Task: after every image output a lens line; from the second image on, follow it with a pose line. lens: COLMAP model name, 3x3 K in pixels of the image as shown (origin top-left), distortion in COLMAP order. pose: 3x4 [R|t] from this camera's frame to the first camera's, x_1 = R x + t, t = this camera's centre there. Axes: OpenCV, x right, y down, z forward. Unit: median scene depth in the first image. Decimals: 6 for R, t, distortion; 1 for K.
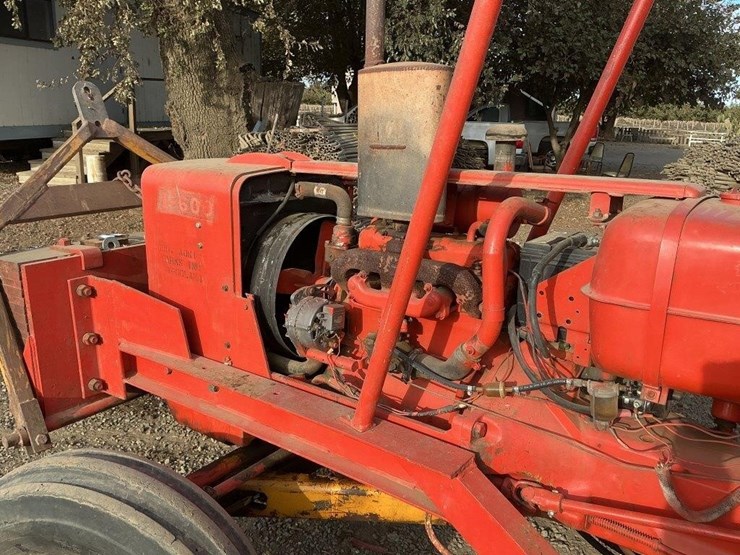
lens RADIAL K [[618.8, 0, 367.7], [0, 618.8, 277.4], [0, 0, 1]] dist [0.091995, -0.179067]
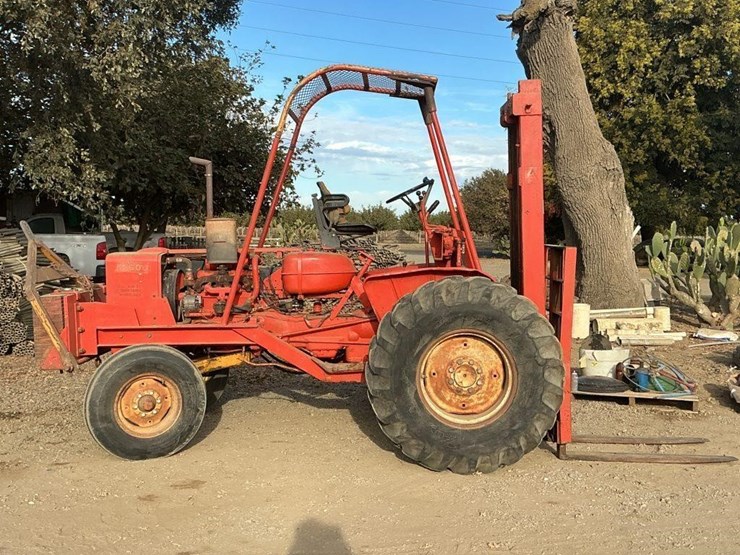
lens RADIAL K [[856.7, 0, 370.0], [0, 856.7, 277.5], [0, 0, 1]] dist [0.174343, -0.460342]
pose [[0.813557, -0.061069, 0.578269, -1.631023], [0.169753, 0.976093, -0.135741, 0.607665], [-0.556155, 0.208596, 0.804475, -2.565034]]
